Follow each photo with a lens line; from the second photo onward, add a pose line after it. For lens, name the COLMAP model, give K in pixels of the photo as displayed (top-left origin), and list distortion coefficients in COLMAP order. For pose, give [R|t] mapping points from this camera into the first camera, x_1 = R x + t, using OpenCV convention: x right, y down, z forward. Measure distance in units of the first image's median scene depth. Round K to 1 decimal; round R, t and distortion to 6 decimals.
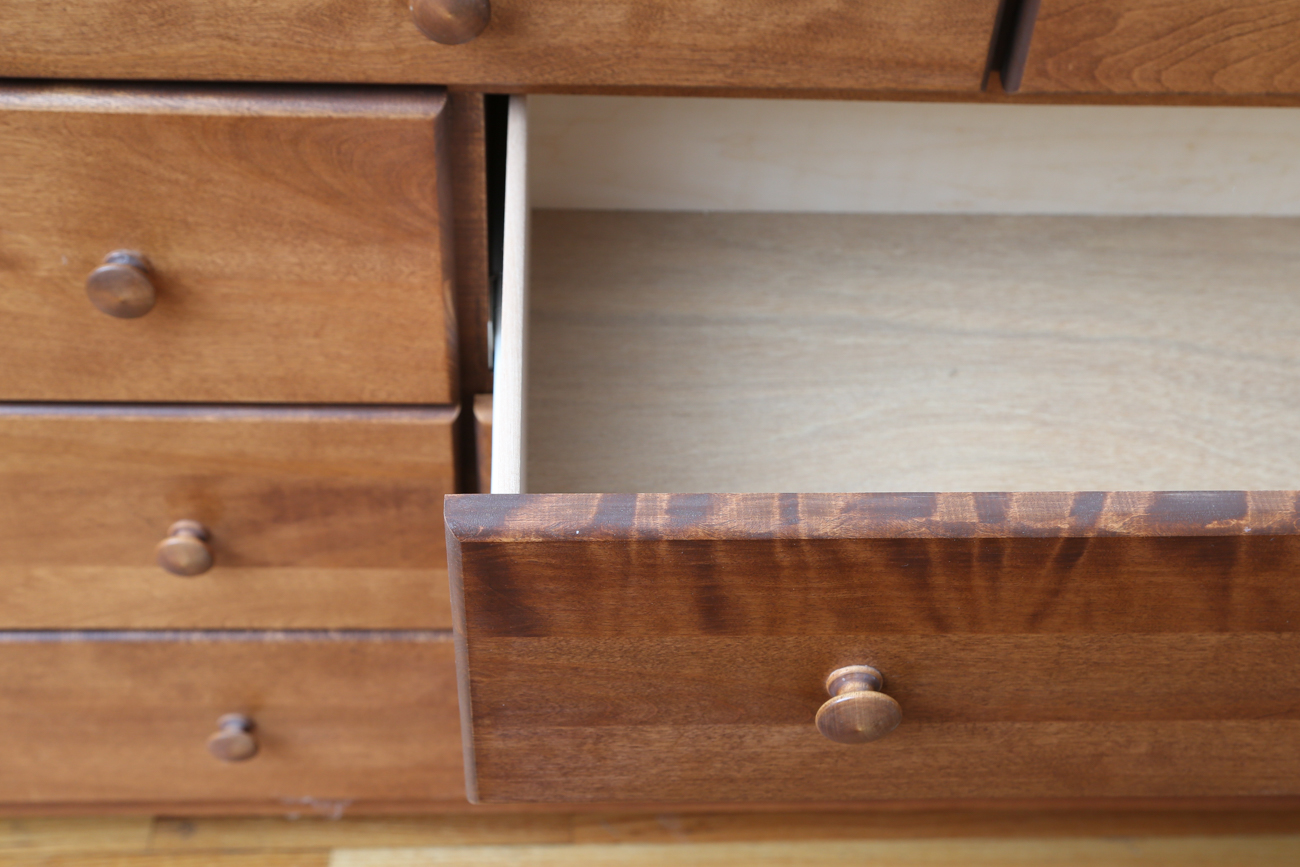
lens RADIAL K [[1829.0, 0, 657.3], [0, 1829.0, 651.0], [0, 0, 1]] dist [0.014081, -0.006626]
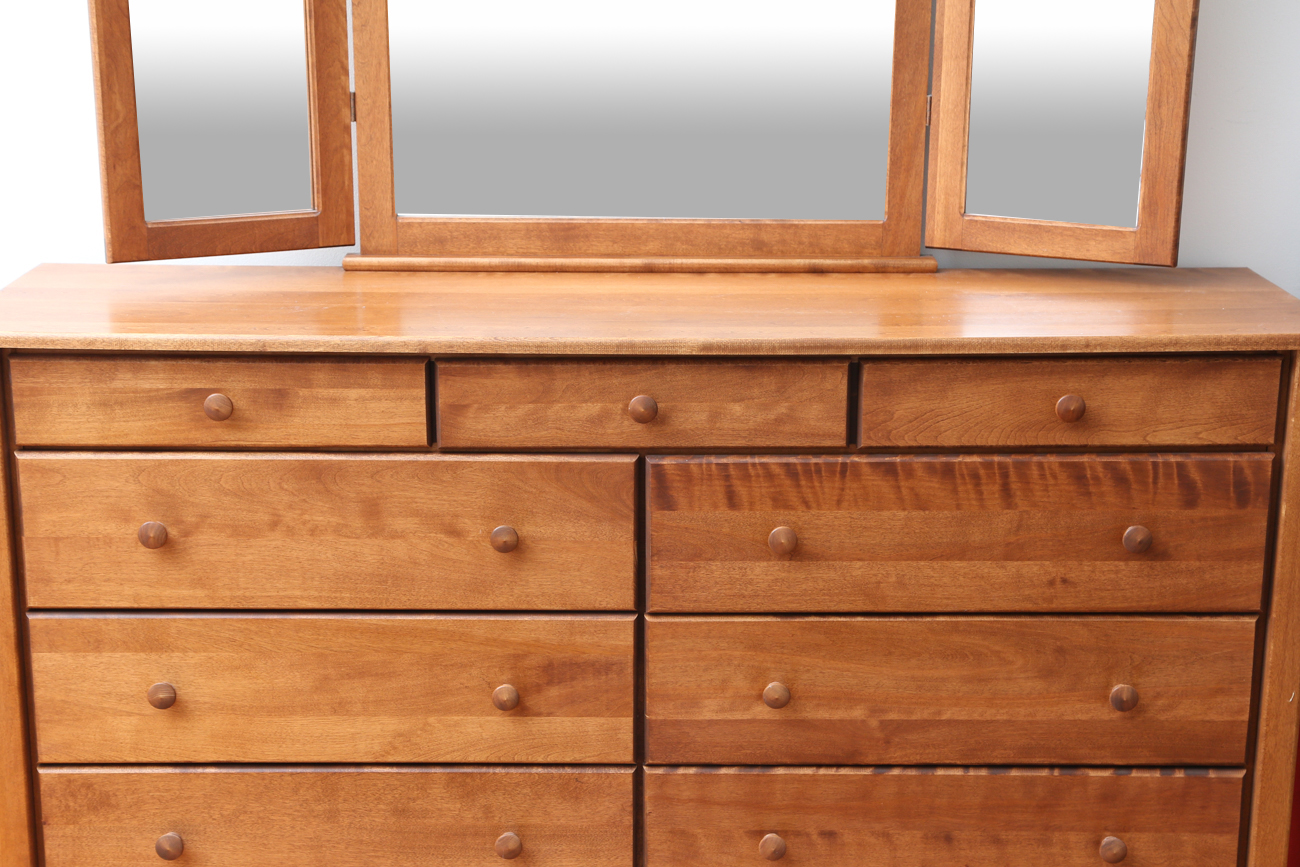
lens RADIAL K [[2153.9, 0, 615.2], [0, 2153.9, 502.3], [0, 0, 1]] dist [0.148394, -0.030254]
pose [[0.996508, -0.029825, -0.077987, 0.083165], [-0.023675, 0.794759, -0.606463, 1.530368], [0.080069, 0.606191, 0.791278, -1.314881]]
